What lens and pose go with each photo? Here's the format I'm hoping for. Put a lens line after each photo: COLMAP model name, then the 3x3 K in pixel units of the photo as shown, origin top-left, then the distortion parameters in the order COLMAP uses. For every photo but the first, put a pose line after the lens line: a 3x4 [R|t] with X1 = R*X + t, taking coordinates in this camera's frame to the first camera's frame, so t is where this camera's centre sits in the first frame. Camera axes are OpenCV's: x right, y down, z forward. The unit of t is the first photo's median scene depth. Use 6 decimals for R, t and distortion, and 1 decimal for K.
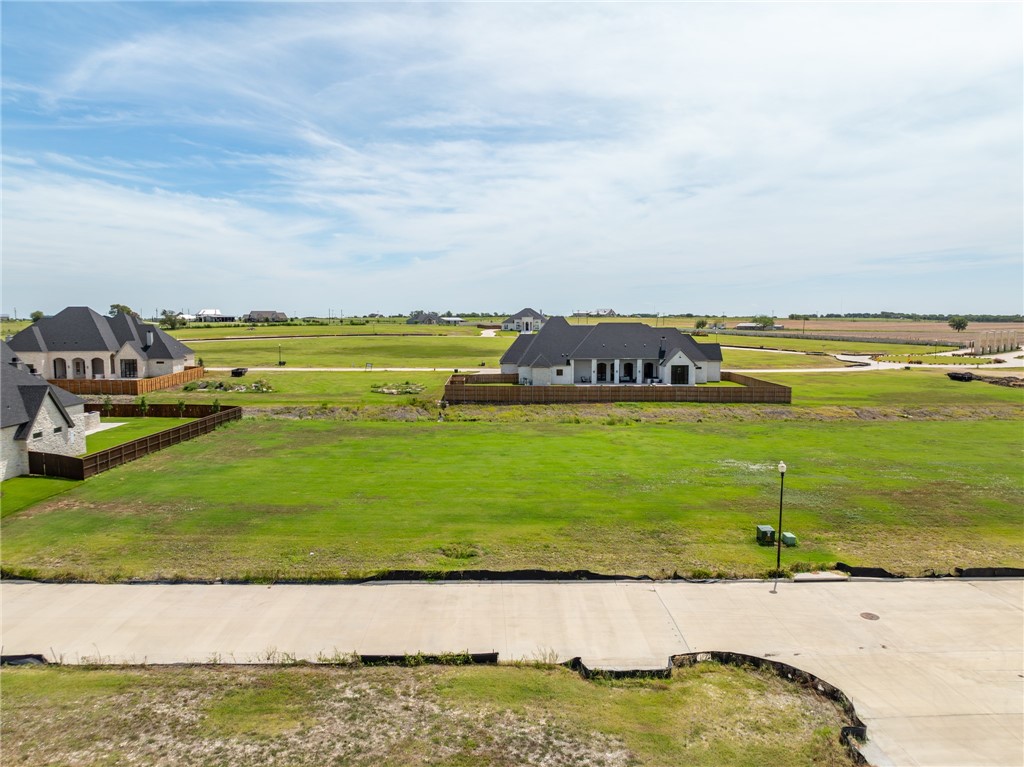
lens RADIAL K [[729.4, 0, 521.6], [0, 729.4, 384.1], [0, 0, 1]] dist [-0.034454, 0.022912]
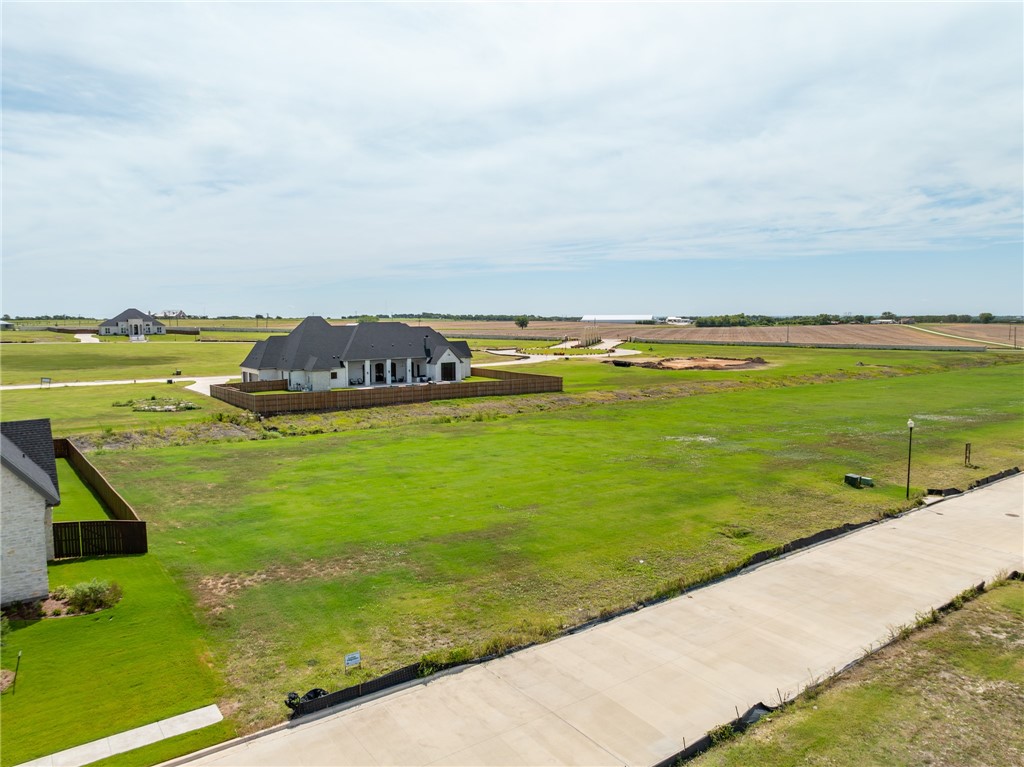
lens RADIAL K [[729.4, 0, 521.6], [0, 729.4, 384.1], [0, 0, 1]] dist [-0.034454, 0.022912]
pose [[0.808881, -0.056802, 0.585222, -0.297027], [0.058262, 0.998167, 0.016354, -0.006253], [-0.585078, 0.020867, 0.810708, 0.101208]]
